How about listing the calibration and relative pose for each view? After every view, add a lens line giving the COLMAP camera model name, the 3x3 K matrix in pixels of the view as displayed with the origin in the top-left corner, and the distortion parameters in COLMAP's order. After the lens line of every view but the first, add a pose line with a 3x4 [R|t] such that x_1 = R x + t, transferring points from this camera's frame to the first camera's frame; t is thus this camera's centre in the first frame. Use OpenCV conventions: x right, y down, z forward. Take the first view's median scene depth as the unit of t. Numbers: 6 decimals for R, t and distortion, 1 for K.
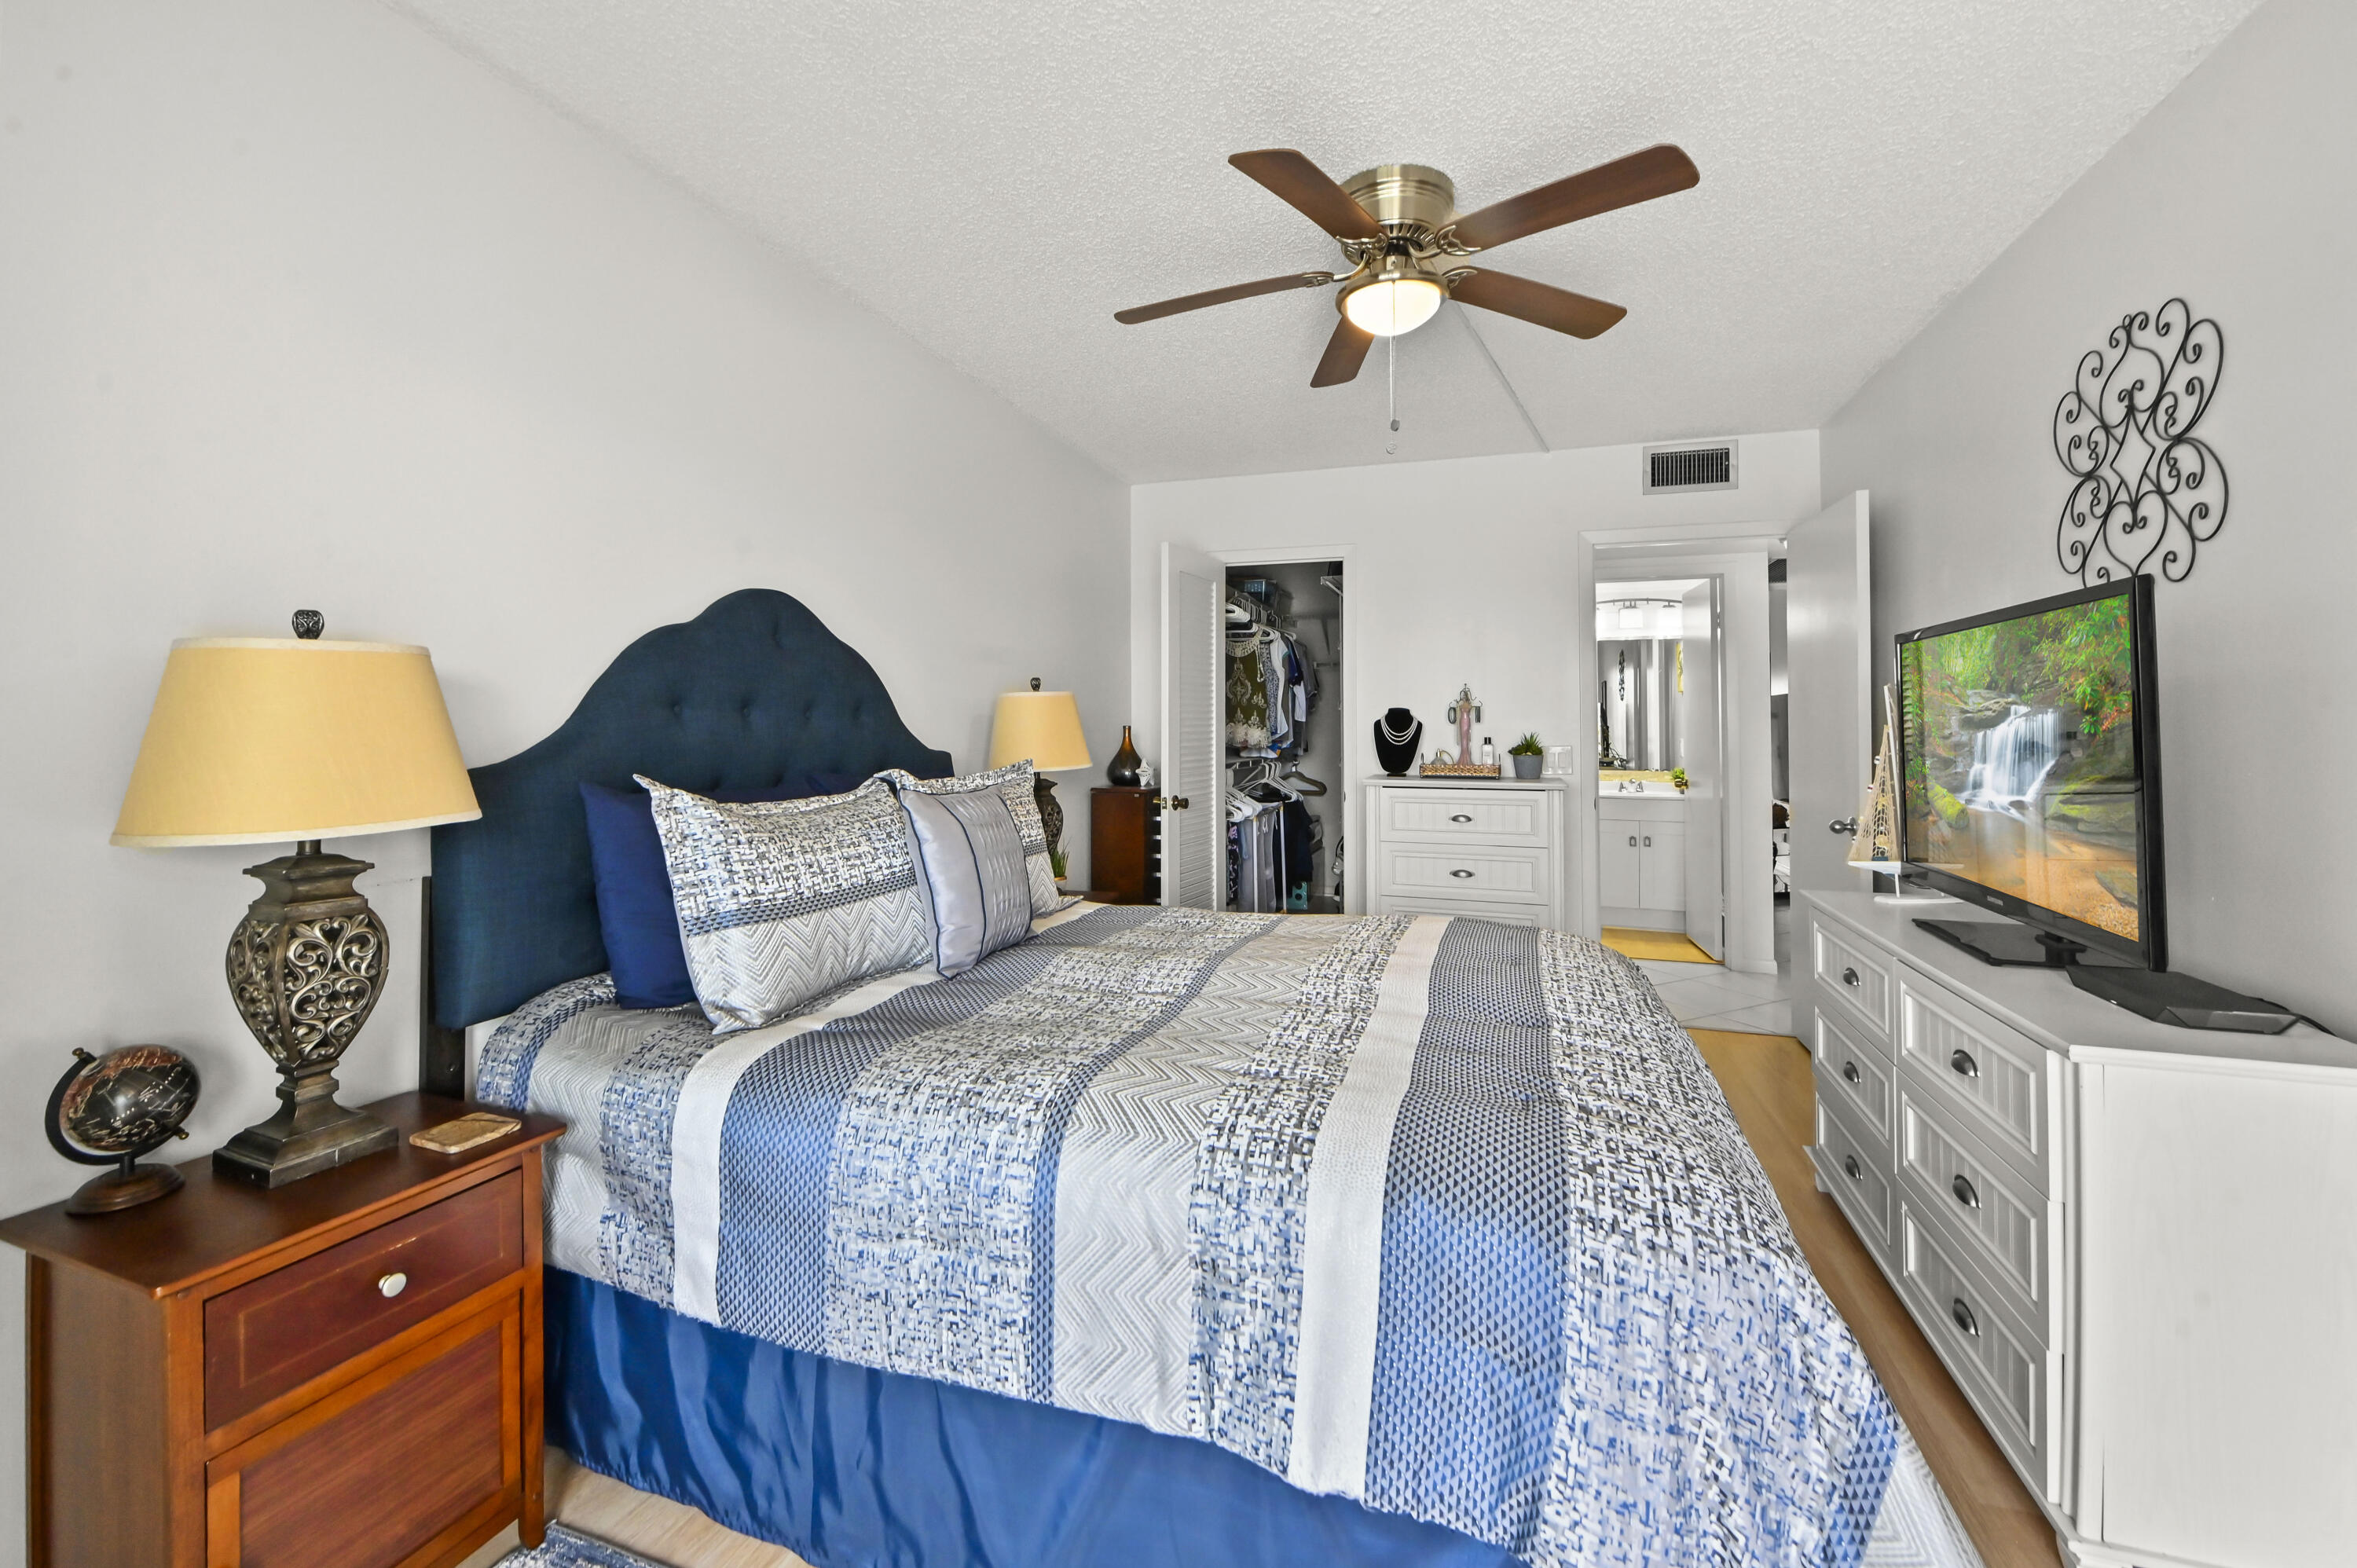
lens RADIAL K [[933.7, 0, 1172.3], [0, 933.7, 713.9], [0, 0, 1]] dist [-0.013105, 0.000795]
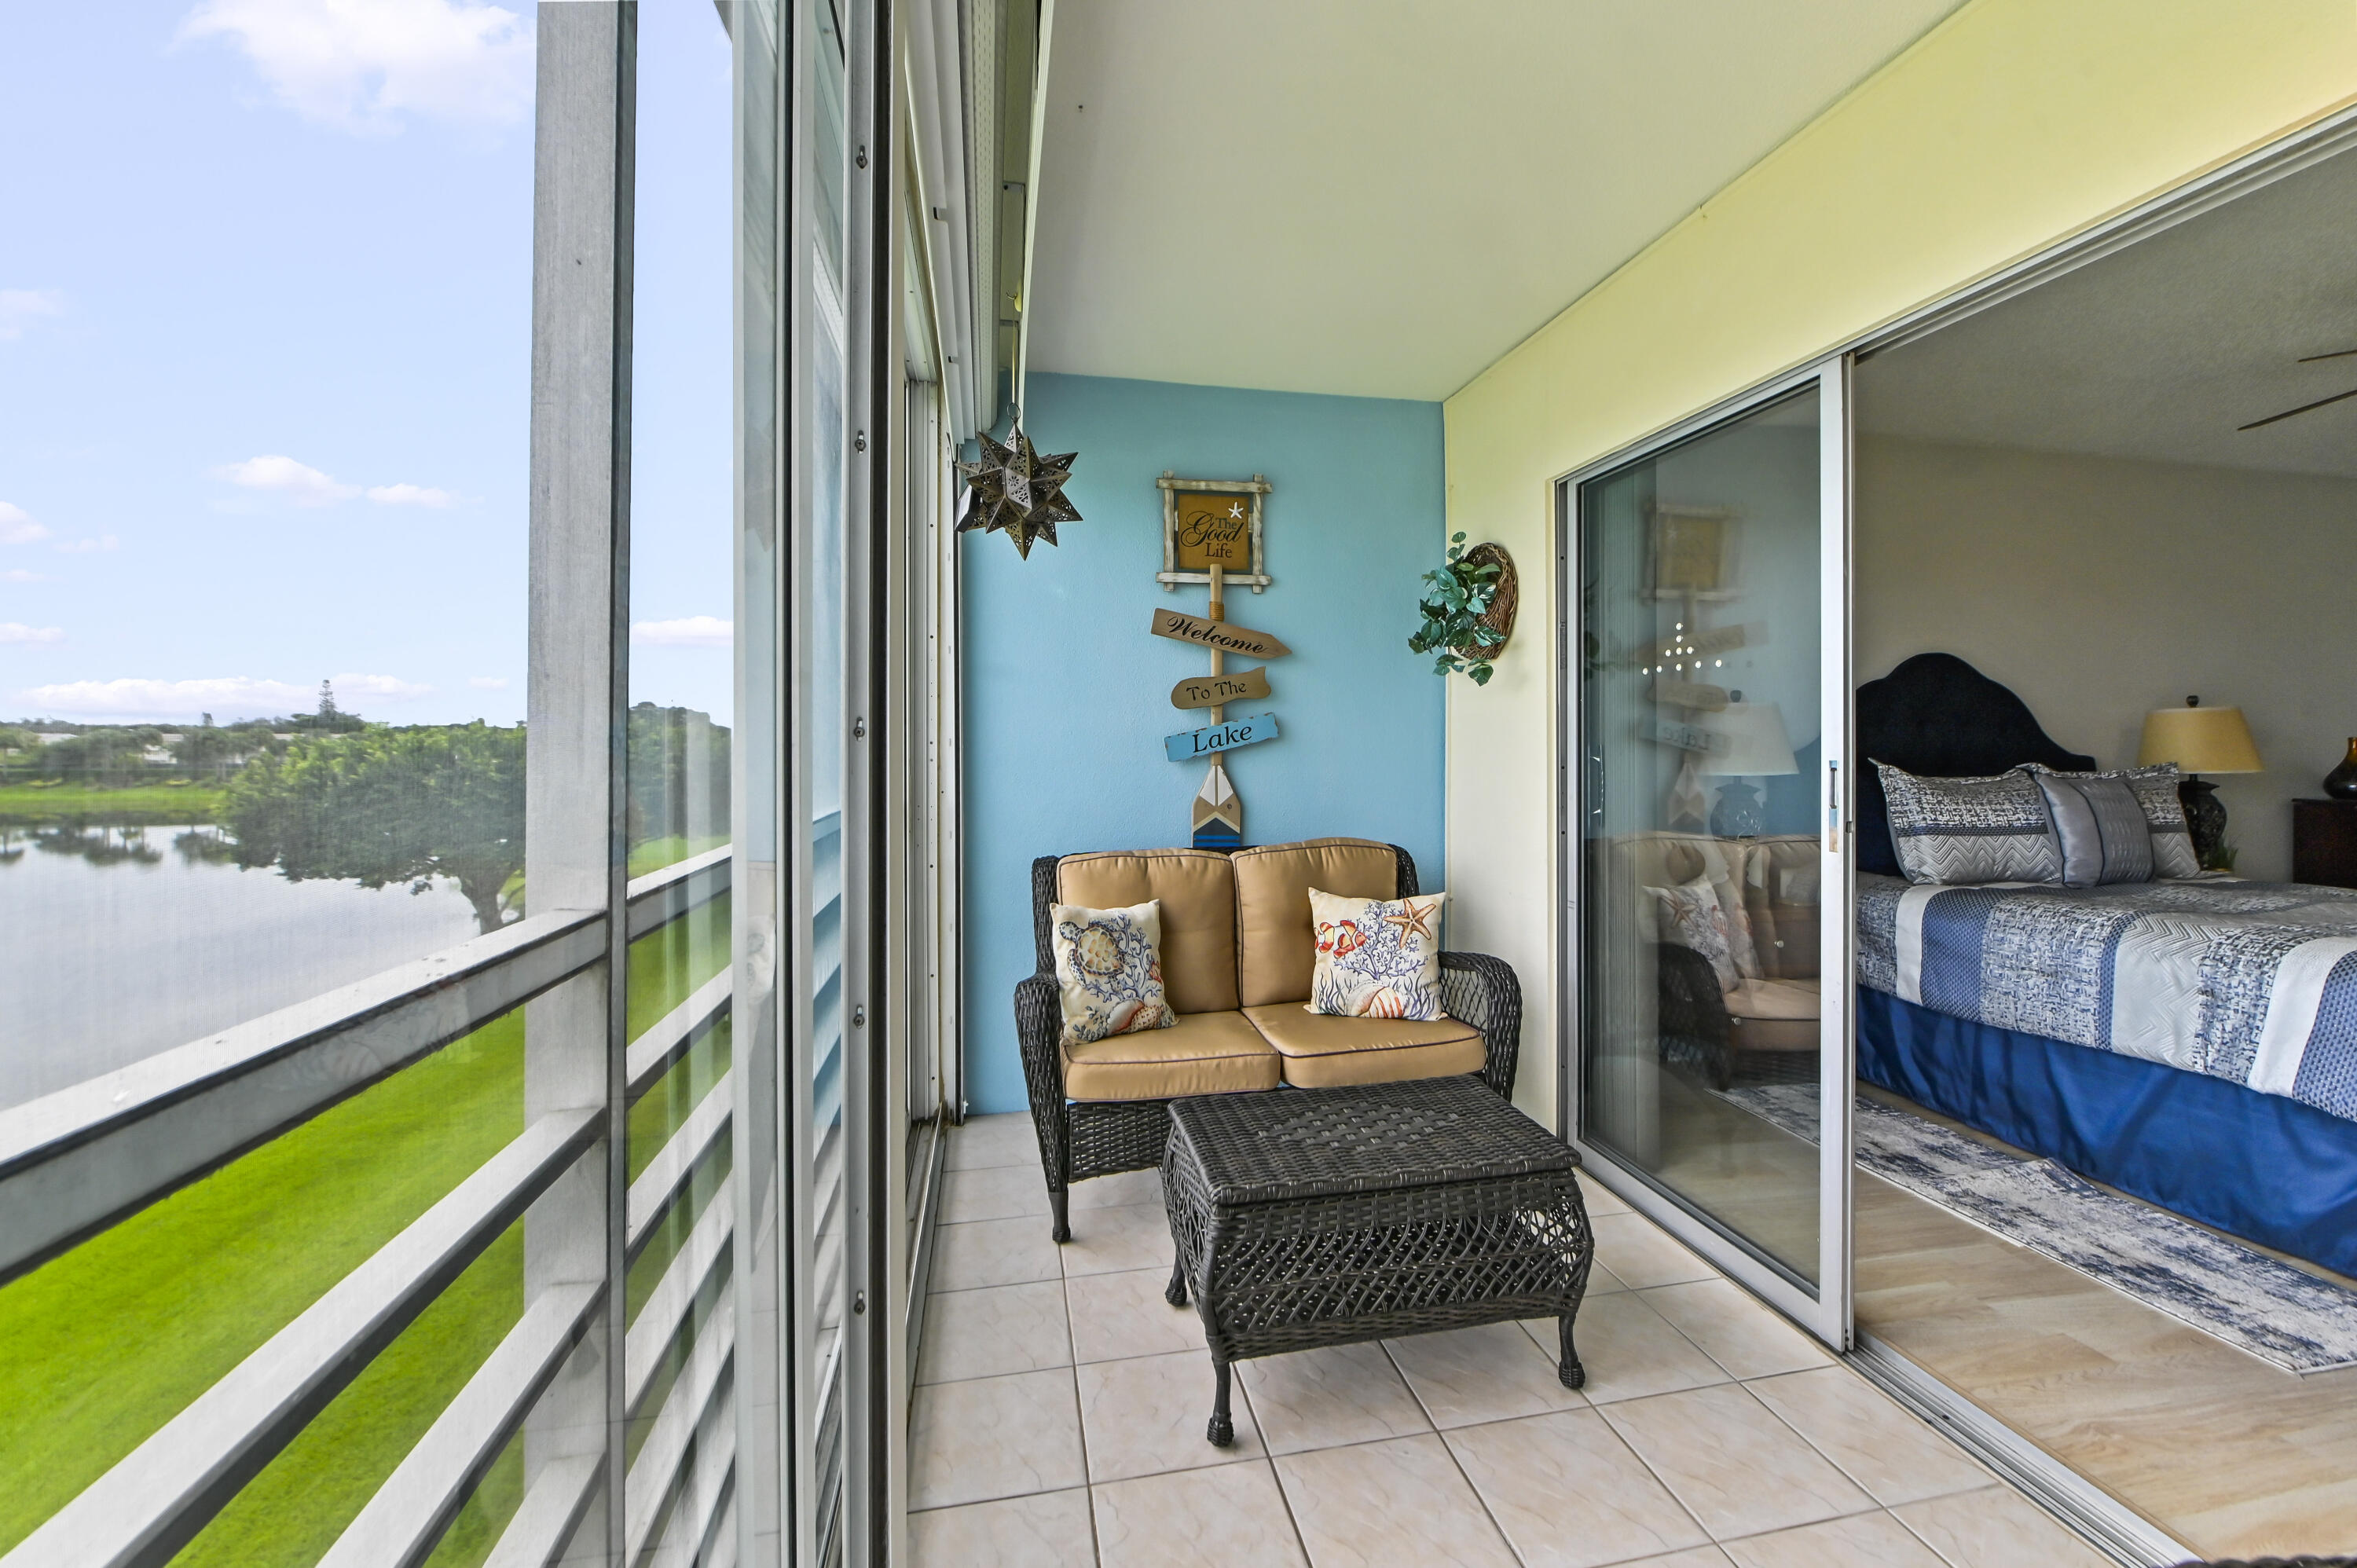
lens RADIAL K [[933.7, 0, 1185.9], [0, 933.7, 748.7], [0, 0, 1]] dist [-0.013105, 0.000795]
pose [[0.492165, 0.003799, -0.870494, 0.550388], [0.009183, 0.999912, 0.009556, 0.012444], [0.870453, -0.012697, 0.492087, -1.558505]]
